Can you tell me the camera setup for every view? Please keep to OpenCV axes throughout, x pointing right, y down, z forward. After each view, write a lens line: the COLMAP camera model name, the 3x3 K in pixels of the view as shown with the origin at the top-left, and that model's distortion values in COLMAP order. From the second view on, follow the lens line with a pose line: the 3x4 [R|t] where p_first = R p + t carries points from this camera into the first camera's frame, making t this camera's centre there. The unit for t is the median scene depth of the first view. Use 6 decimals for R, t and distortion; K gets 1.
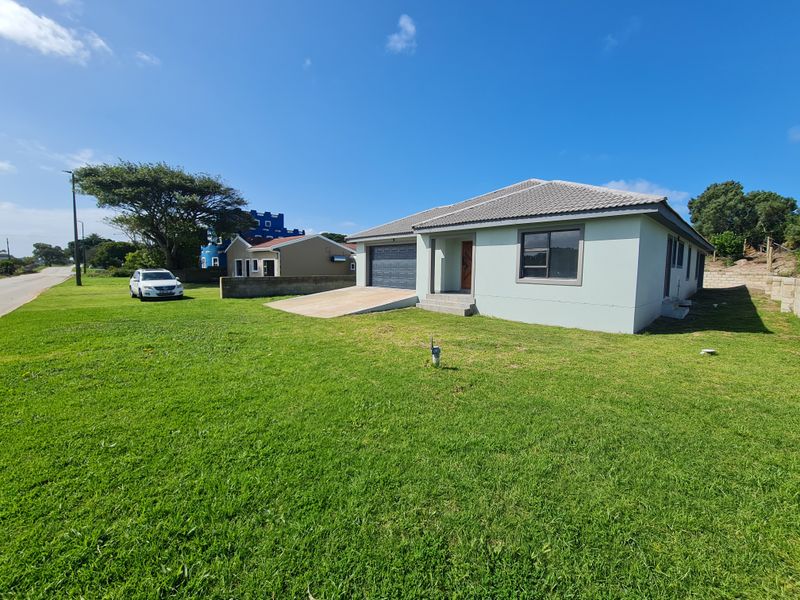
lens RADIAL K [[328.0, 0, 397.6], [0, 328.0, 296.8], [0, 0, 1]] dist [-0.002526, -0.000893]
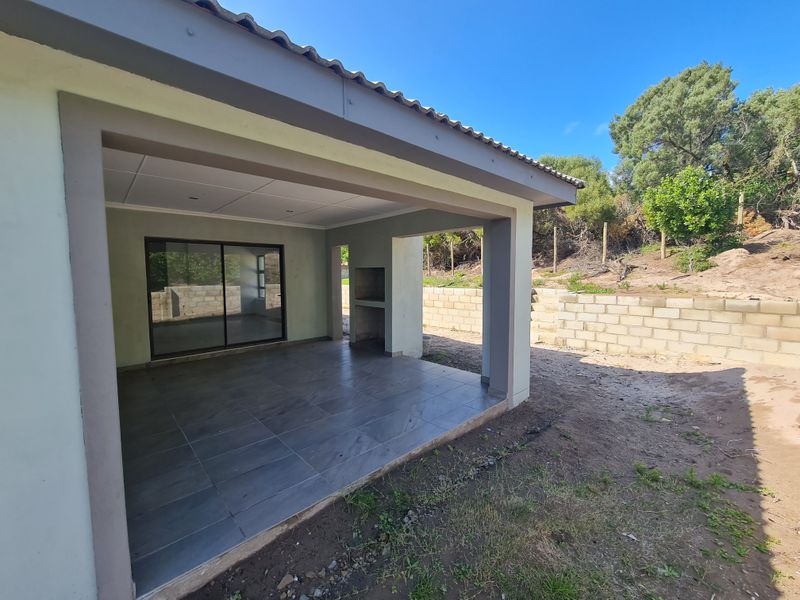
lens RADIAL K [[328.0, 0, 403.2], [0, 328.0, 295.8], [0, 0, 1]] dist [-0.002526, -0.000893]
pose [[0.999838, -0.015923, 0.008378, 0.681077], [0.016005, 0.999824, -0.009747, -0.066870], [-0.008221, 0.009880, 0.999917, 0.638251]]
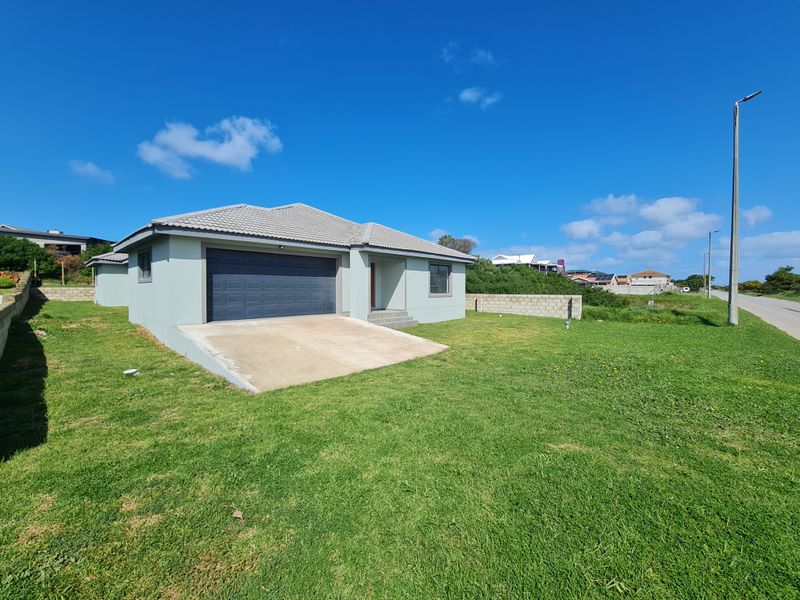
lens RADIAL K [[328.0, 0, 400.0], [0, 328.0, 297.7], [0, 0, 1]] dist [-0.002526, -0.000893]
pose [[-0.073859, -0.041974, 0.996385, -2.561883], [0.082700, 0.995415, 0.048064, -0.283050], [-0.993834, 0.085951, -0.070049, 2.859024]]
